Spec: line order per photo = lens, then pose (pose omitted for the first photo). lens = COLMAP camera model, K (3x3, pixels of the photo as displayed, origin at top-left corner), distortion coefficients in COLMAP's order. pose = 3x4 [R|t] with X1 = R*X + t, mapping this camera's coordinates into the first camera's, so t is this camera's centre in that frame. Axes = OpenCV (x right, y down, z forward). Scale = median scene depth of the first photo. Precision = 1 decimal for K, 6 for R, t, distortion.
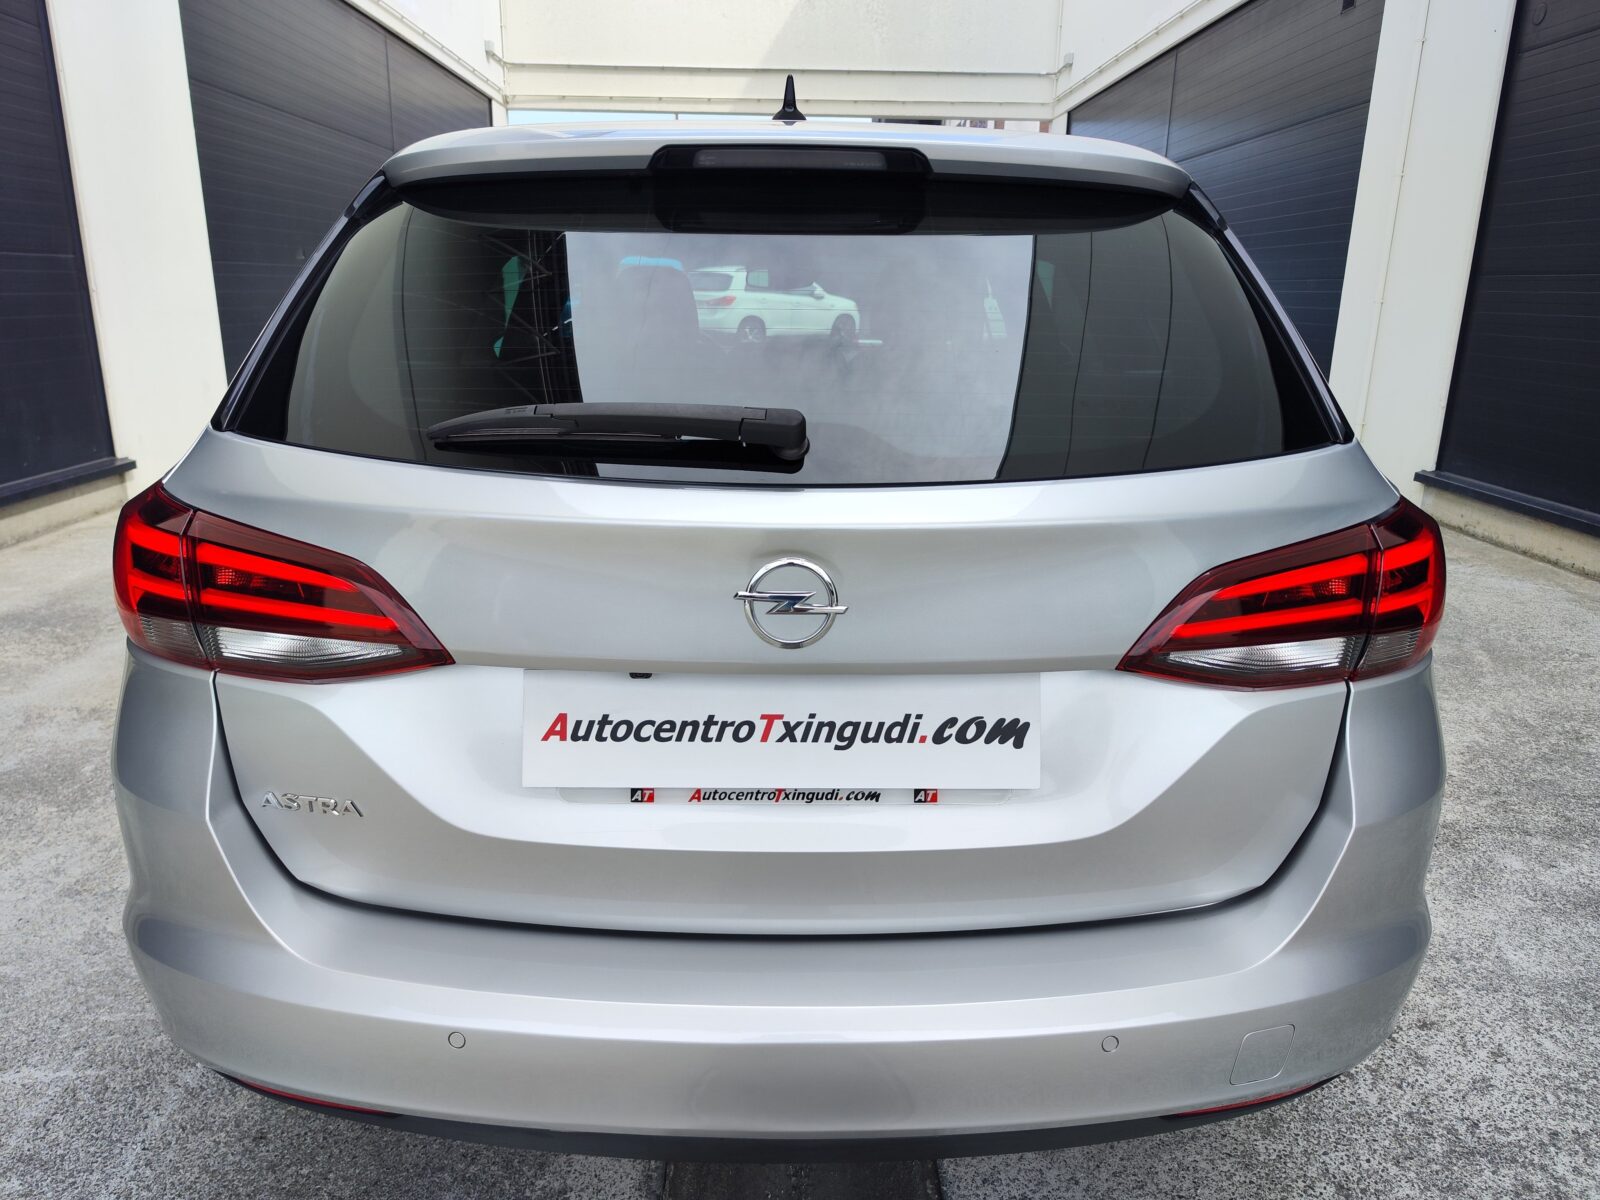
lens RADIAL K [[1105.8, 0, 793.8], [0, 1105.8, 597.2], [0, 0, 1]] dist [-0.014575, 0.012319]
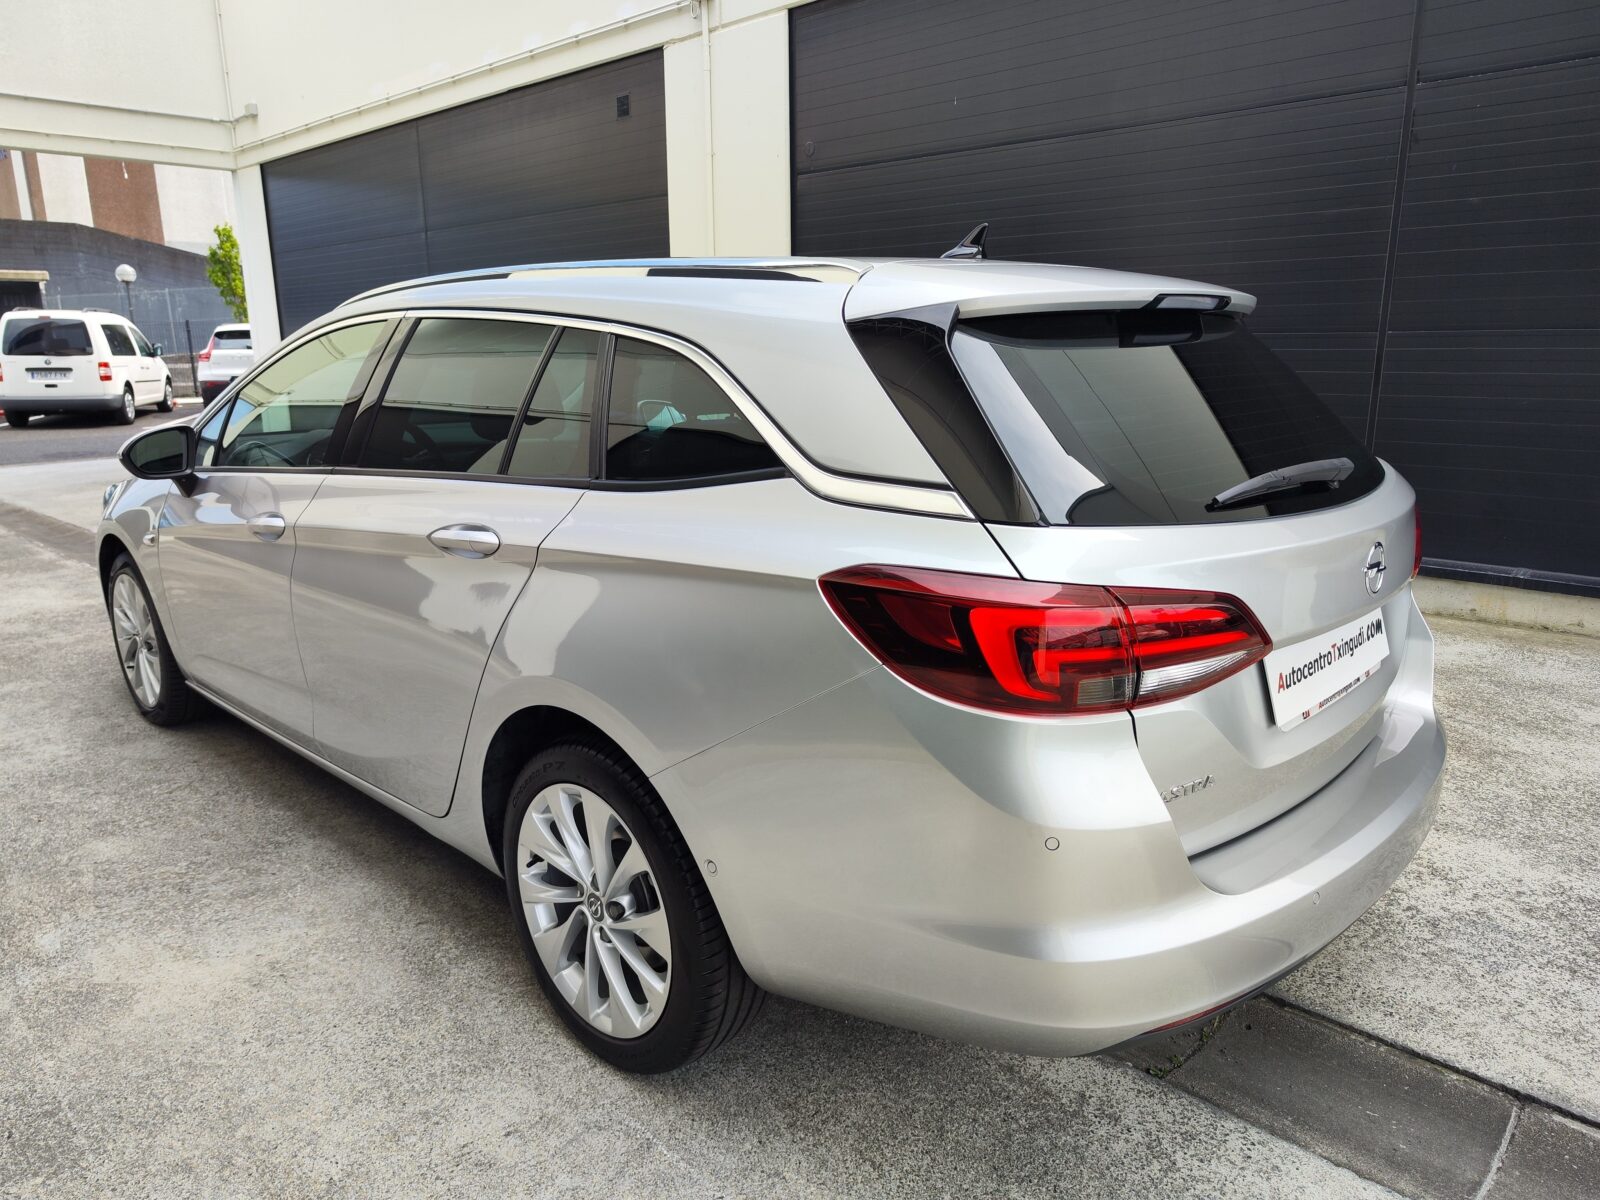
lens RADIAL K [[1105.8, 0, 796.6], [0, 1105.8, 597.9], [0, 0, 1]] dist [-0.014575, 0.012319]
pose [[0.698717, -0.175321, 0.693583, -0.156887], [0.203018, 0.978241, 0.042756, -0.017869], [-0.685987, 0.110936, 0.719107, 0.033345]]
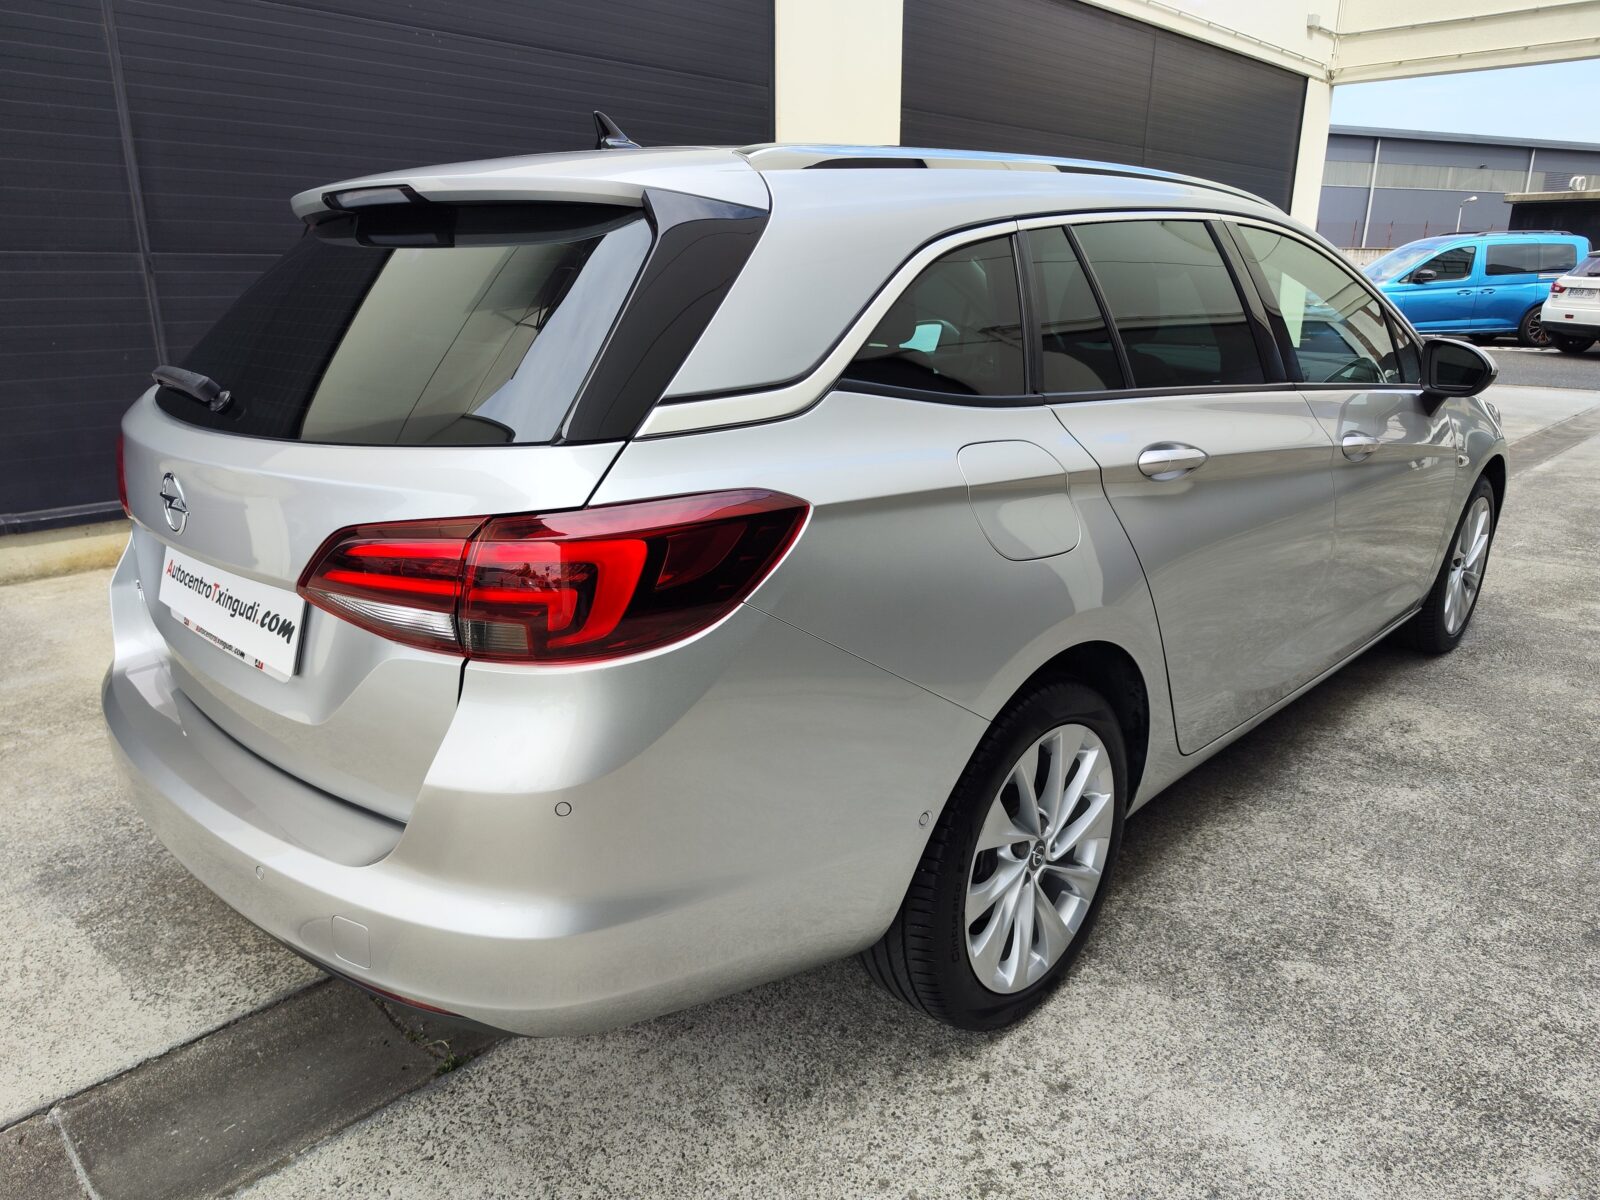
lens RADIAL K [[1105.8, 0, 795.7], [0, 1105.8, 613.6], [0, 0, 1]] dist [-0.014575, 0.012319]
pose [[0.710917, 0.199115, -0.674500, 0.141997], [-0.183999, 0.978337, 0.094876, -0.012765], [0.678780, 0.056658, 0.732153, 0.041141]]
